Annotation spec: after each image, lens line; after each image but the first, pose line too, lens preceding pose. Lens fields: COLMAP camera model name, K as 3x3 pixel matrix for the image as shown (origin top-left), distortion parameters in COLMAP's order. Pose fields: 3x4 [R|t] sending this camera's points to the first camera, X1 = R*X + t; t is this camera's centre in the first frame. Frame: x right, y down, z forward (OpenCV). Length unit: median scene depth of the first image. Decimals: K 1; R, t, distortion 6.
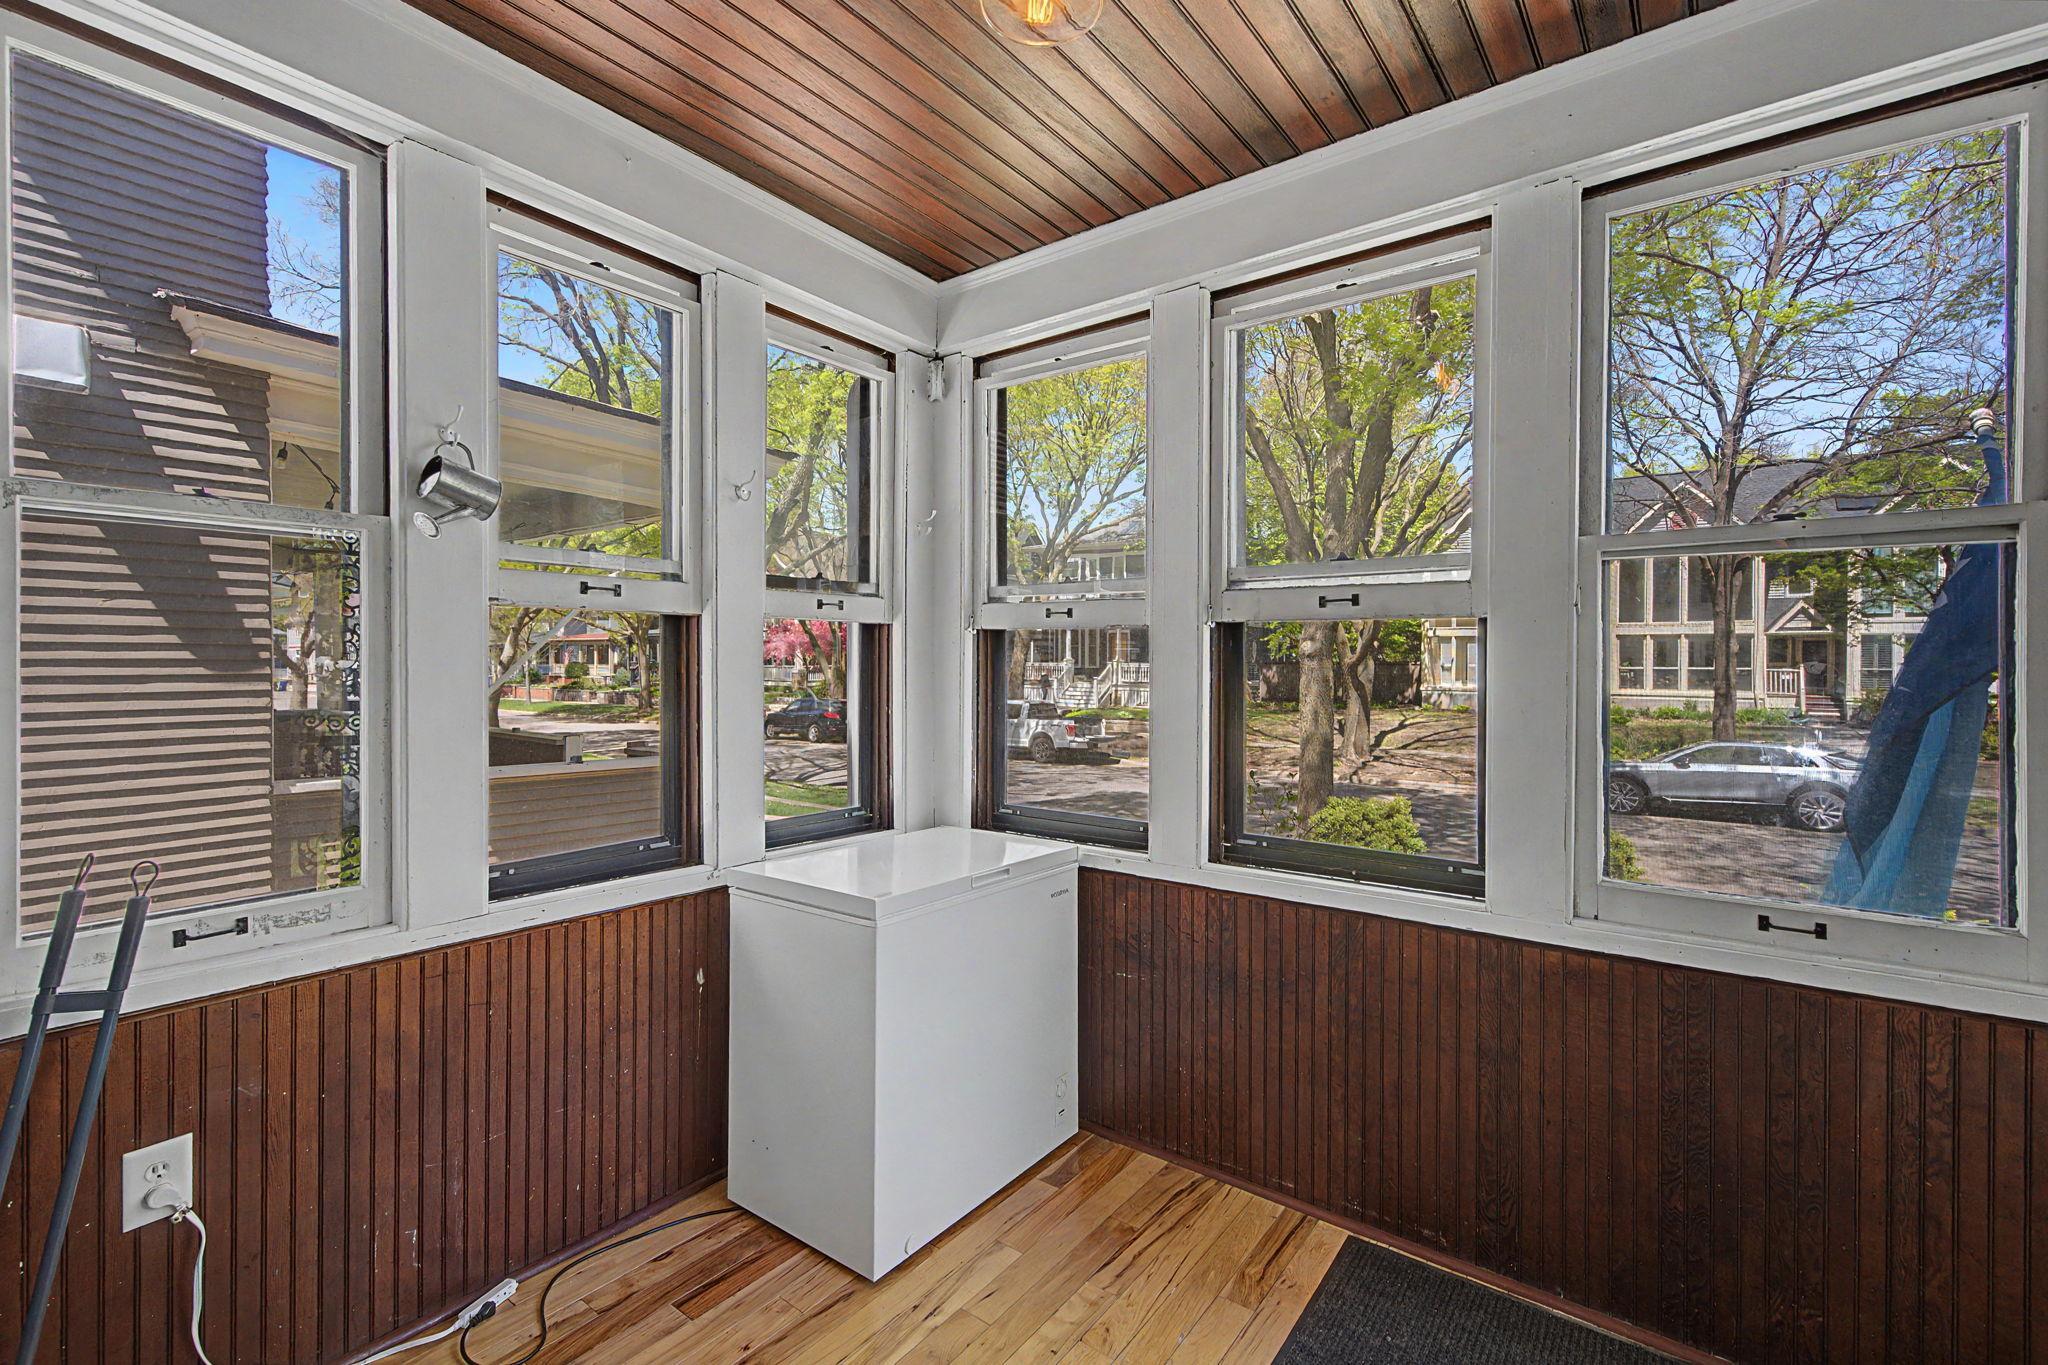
lens RADIAL K [[884.2, 0, 1020.9], [0, 884.2, 673.6], [0, 0, 1]] dist [0.003856, 0.001278]
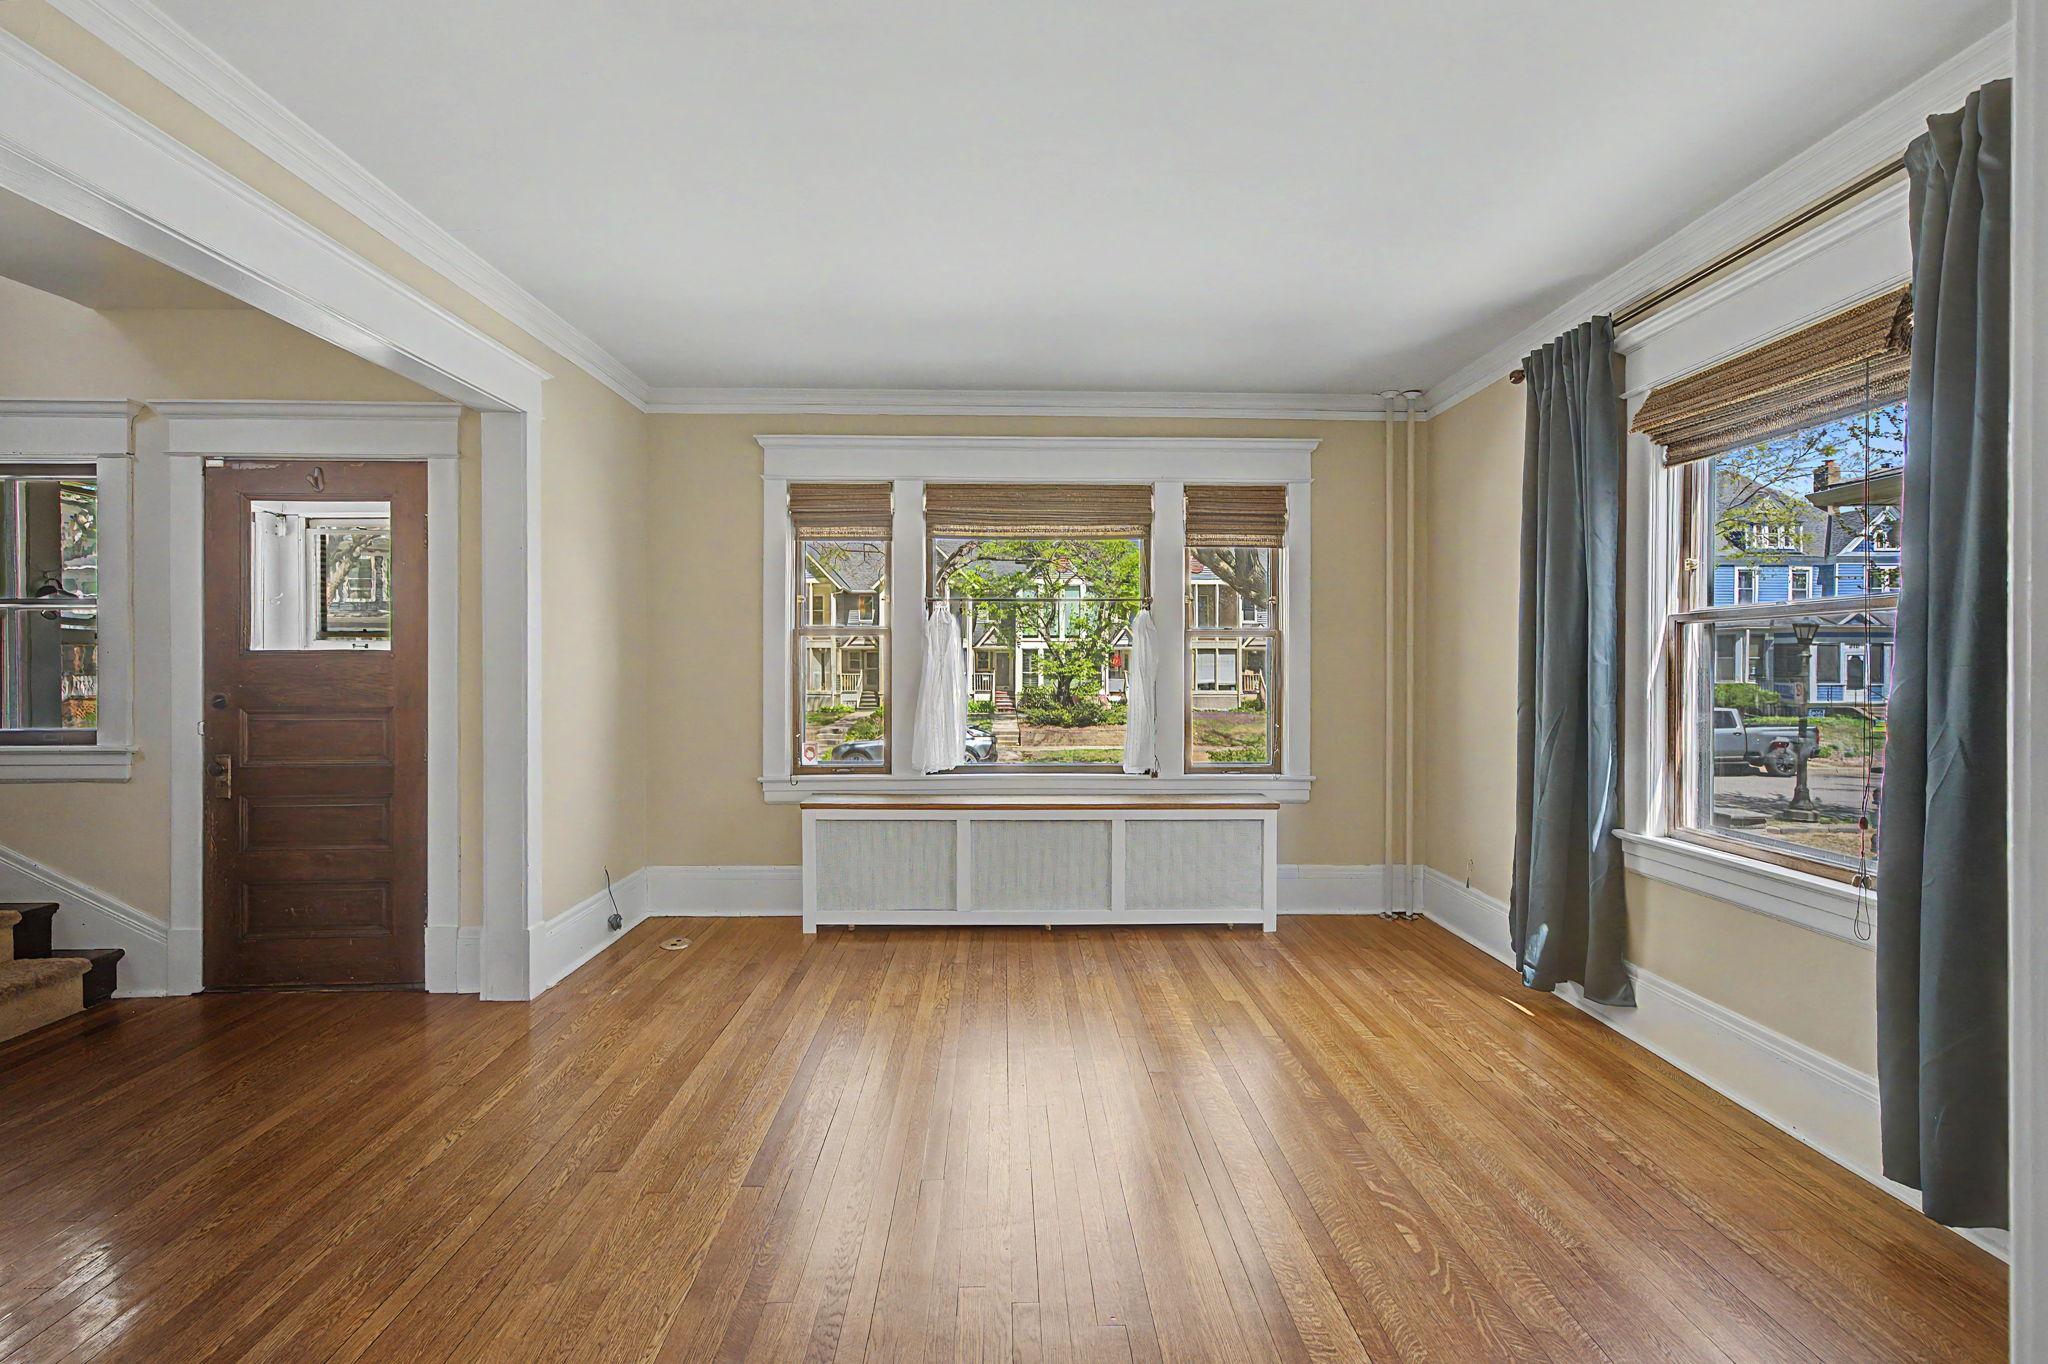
lens RADIAL K [[884.2, 0, 1009.7], [0, 884.2, 678.1], [0, 0, 1]] dist [0.003856, 0.001278]
pose [[0.780955, -0.004106, 0.624573, -0.005815], [0.004277, 0.999990, 0.001226, 0.002215], [-0.624572, 0.001713, 0.780965, -0.151986]]
